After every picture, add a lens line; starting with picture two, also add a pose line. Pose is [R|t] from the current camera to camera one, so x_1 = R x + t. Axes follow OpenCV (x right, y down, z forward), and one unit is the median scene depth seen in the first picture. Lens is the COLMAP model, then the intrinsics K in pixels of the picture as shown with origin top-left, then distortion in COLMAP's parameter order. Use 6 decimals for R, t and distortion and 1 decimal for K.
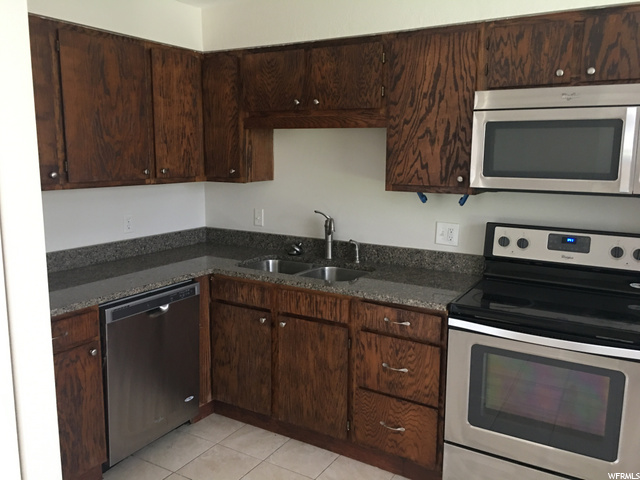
lens RADIAL K [[542.4, 0, 321.4], [0, 542.4, 235.9], [0, 0, 1]] dist [0.061555, -0.072259]
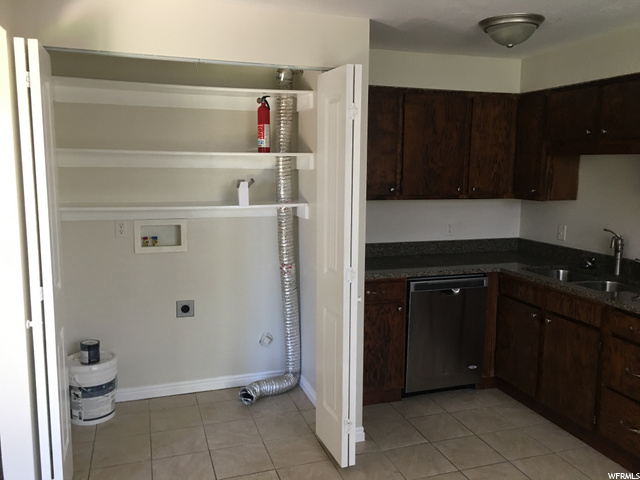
lens RADIAL K [[542.4, 0, 324.4], [0, 542.4, 239.4], [0, 0, 1]] dist [0.061555, -0.072259]
pose [[0.761034, 0.088551, -0.642640, 0.322332], [-0.107003, 0.994206, 0.010279, 0.027989], [0.639826, 0.060942, 0.766099, -0.244820]]
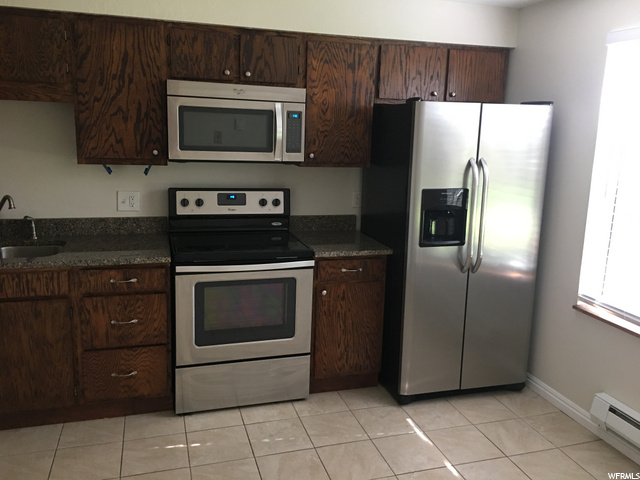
lens RADIAL K [[542.4, 0, 322.4], [0, 542.4, 235.6], [0, 0, 1]] dist [0.061555, -0.072259]
pose [[0.657750, -0.131098, 0.741740, -0.383988], [0.088998, 0.991366, 0.096298, -0.006610], [-0.747960, 0.002674, 0.663739, -0.054012]]
